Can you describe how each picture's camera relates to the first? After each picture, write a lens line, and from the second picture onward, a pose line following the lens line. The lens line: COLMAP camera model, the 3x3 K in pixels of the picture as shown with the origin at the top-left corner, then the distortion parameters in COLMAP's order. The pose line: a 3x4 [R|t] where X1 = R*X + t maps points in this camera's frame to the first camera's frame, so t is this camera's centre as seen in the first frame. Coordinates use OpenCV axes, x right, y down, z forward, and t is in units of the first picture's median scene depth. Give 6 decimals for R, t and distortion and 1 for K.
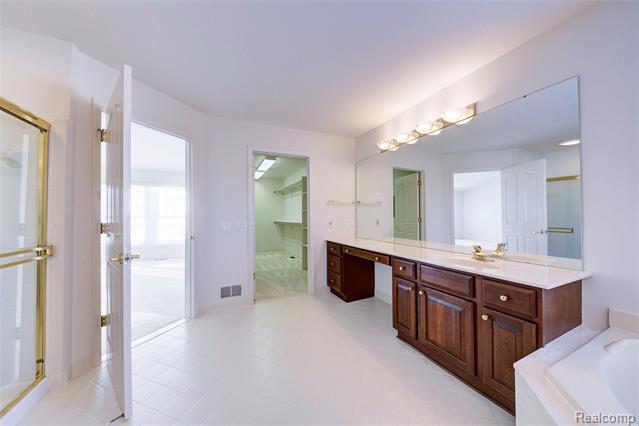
lens RADIAL K [[220.7, 0, 318.3], [0, 220.7, 215.0], [0, 0, 1]] dist [-0.001295, -0.000578]
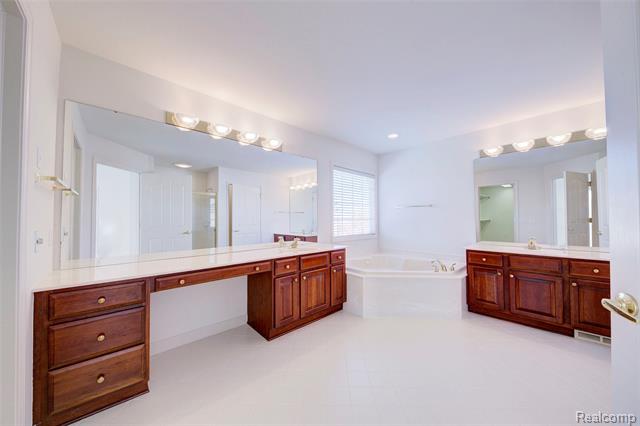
lens RADIAL K [[221.1, 0, 318.8], [0, 221.1, 214.5], [0, 0, 1]] dist [-0.001295, -0.000578]
pose [[-0.274925, 0.024118, 0.961163, -0.641285], [-0.009823, 0.999563, -0.027891, -0.000839], [-0.961416, -0.017110, -0.274568, 0.956206]]
